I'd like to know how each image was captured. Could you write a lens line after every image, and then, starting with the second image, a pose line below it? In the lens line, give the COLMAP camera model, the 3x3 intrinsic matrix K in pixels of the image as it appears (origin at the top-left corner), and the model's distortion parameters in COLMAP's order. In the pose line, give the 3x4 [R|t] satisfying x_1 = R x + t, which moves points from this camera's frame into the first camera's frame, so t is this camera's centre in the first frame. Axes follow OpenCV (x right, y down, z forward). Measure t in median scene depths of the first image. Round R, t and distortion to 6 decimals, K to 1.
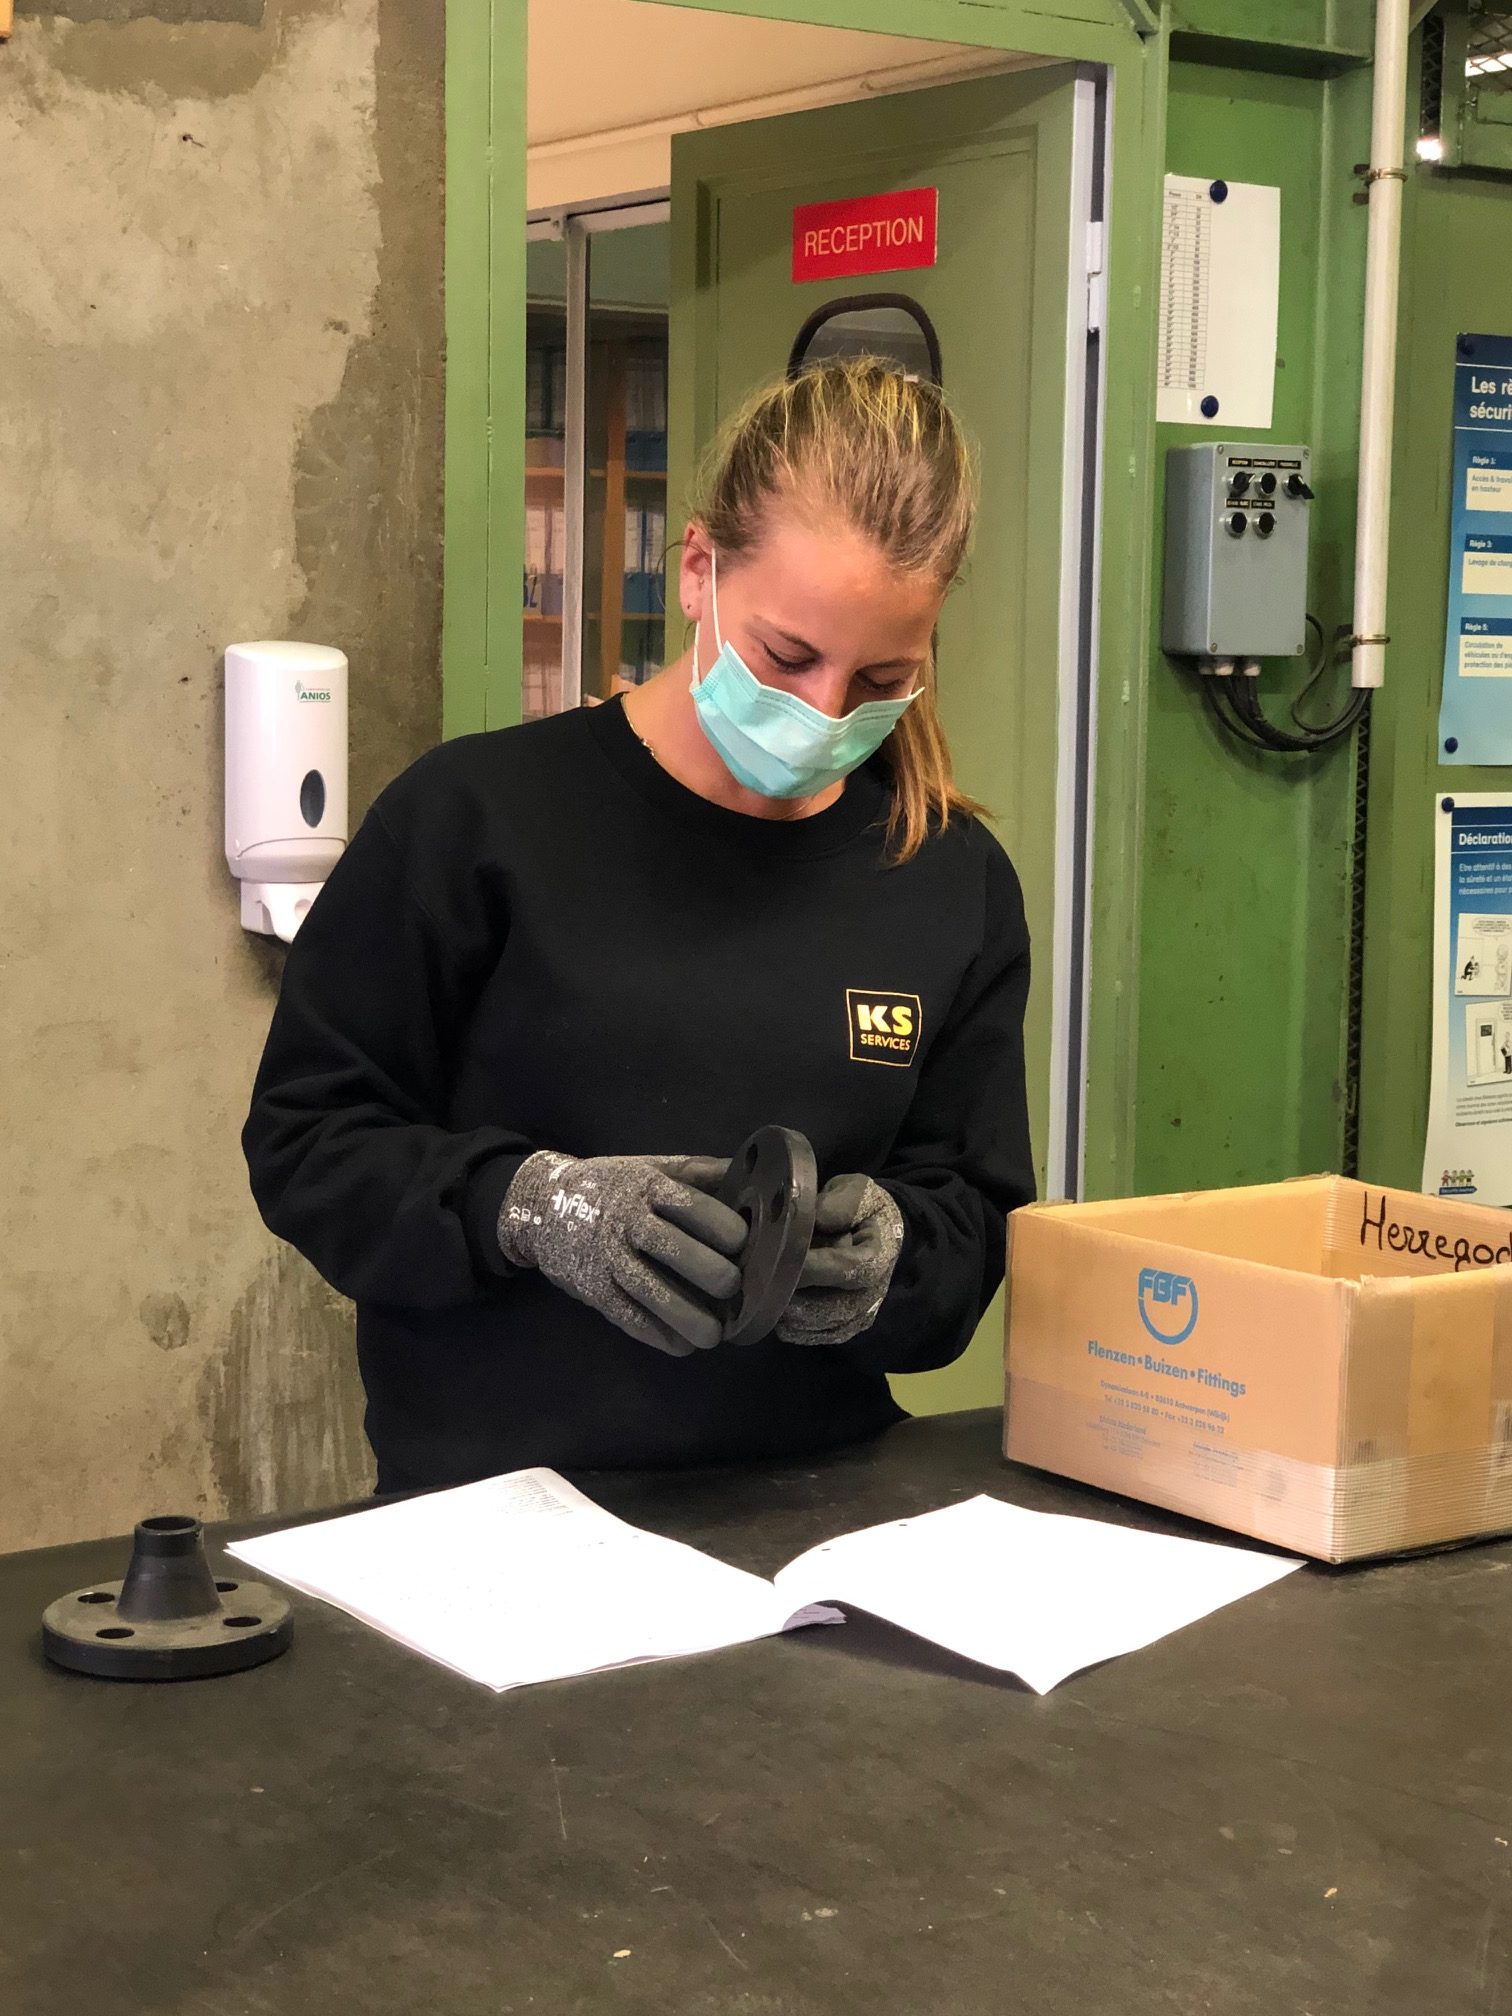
lens RADIAL K [[3466.4, 0, 756.0], [0, 3466.4, 1008.0], [0, 0, 1]] dist [0.025015, 0.082543]
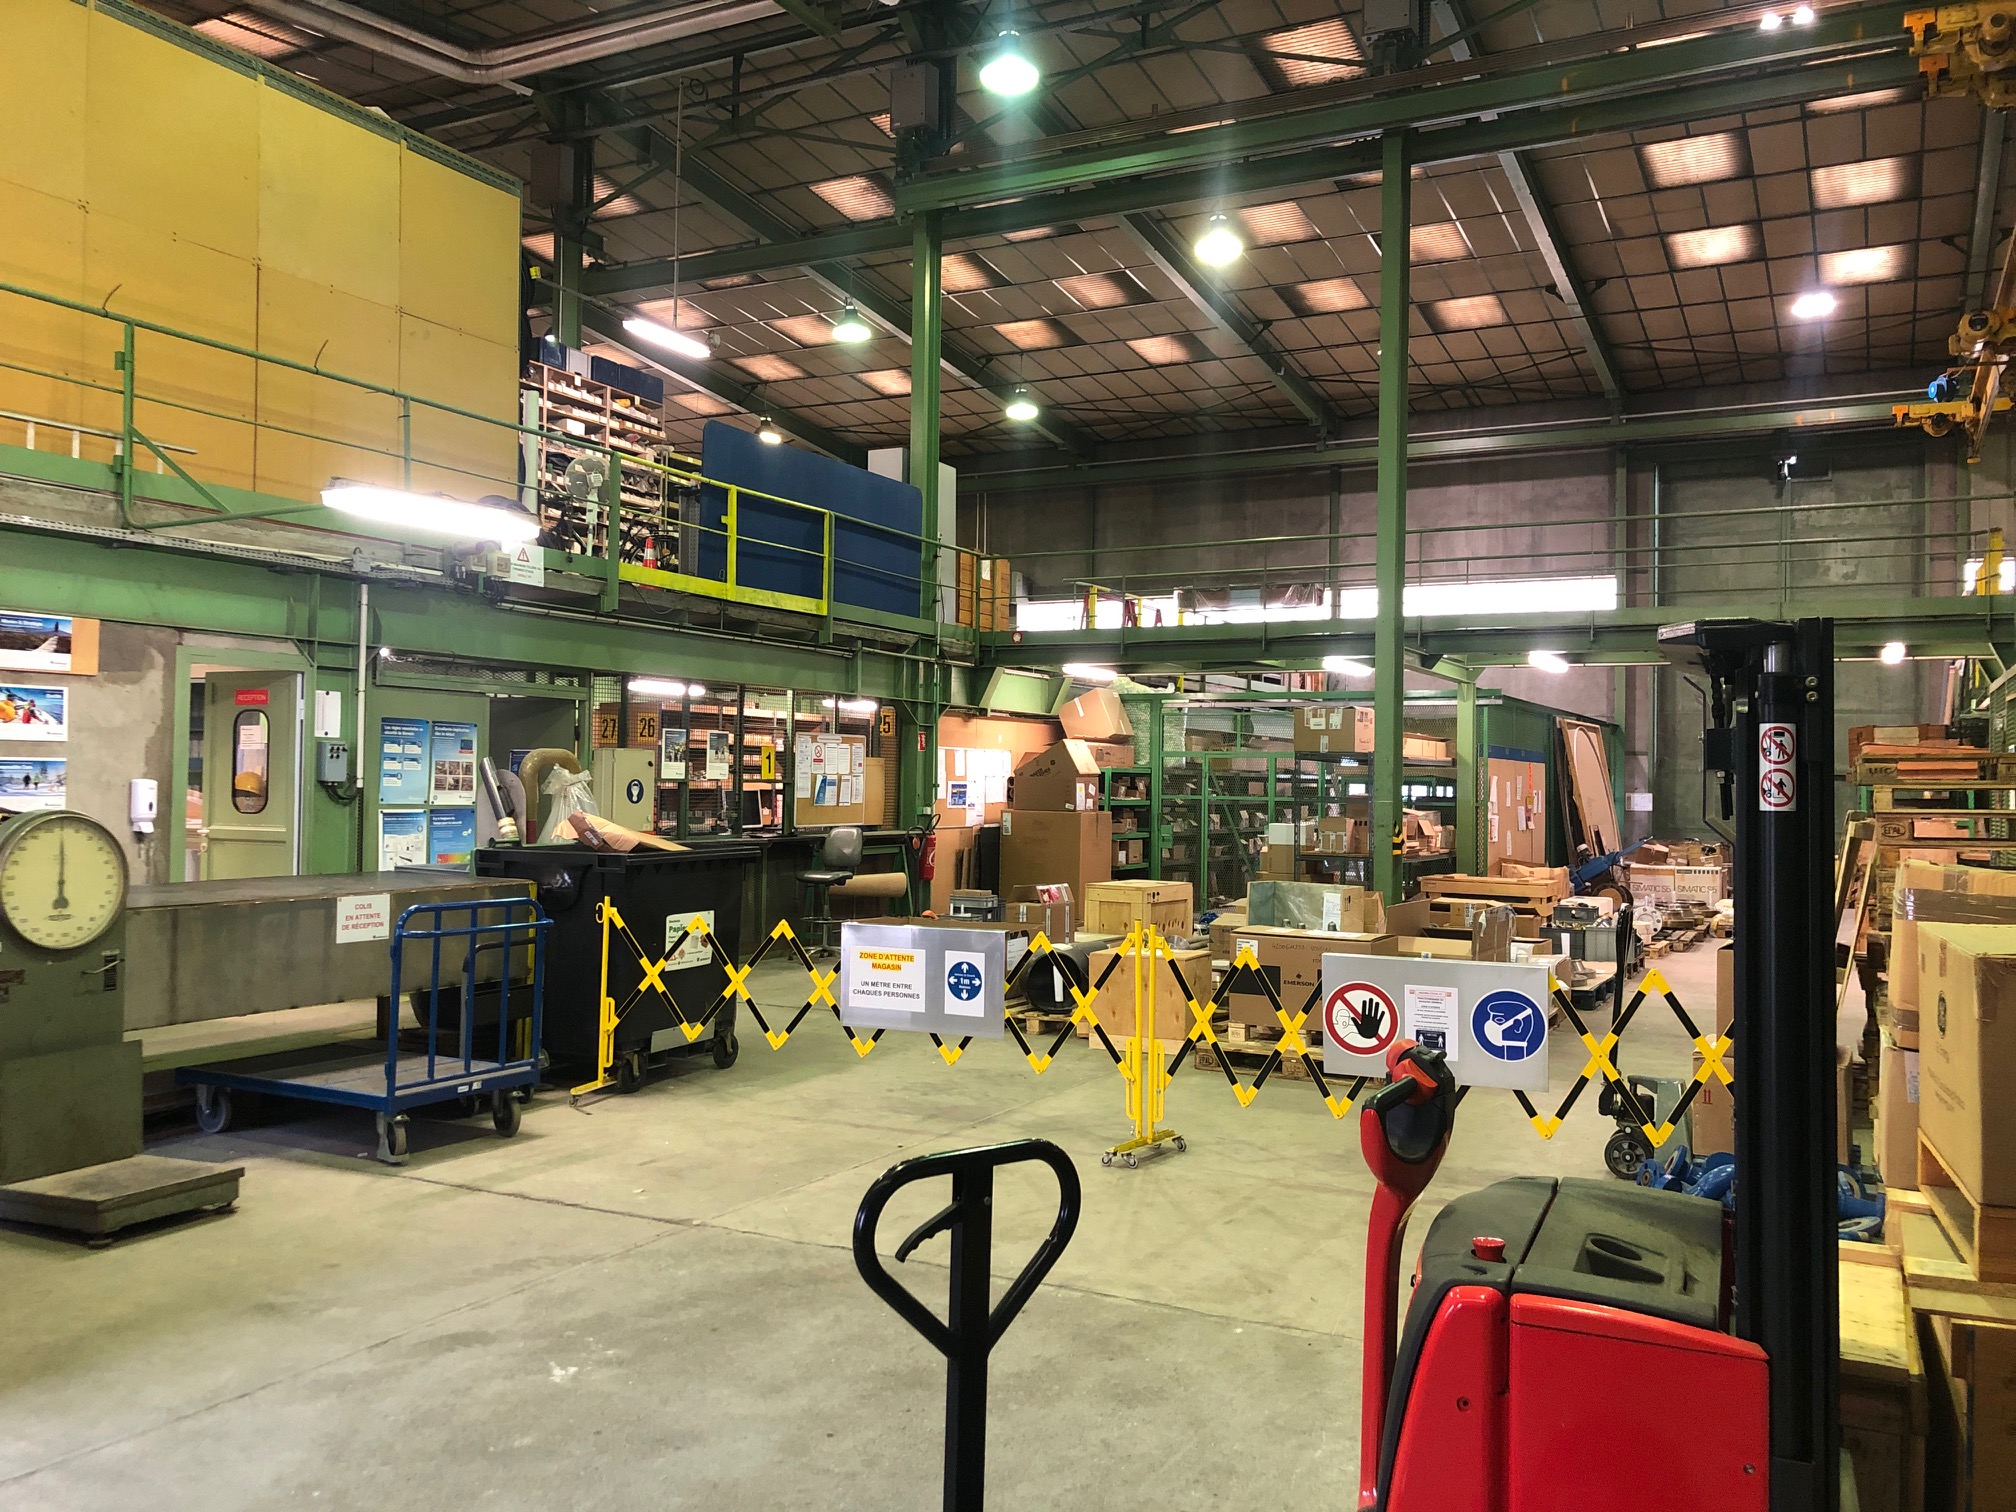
lens RADIAL K [[1658.2, 0, 1008.0], [0, 1658.2, 756.0], [0, 0, 1]] dist [0.003261, -0.004191]
pose [[0.883744, 0.005144, 0.467941, -0.129965], [0.049638, 0.993268, -0.104664, 0.171211], [-0.465330, 0.115724, 0.877540, -1.657764]]
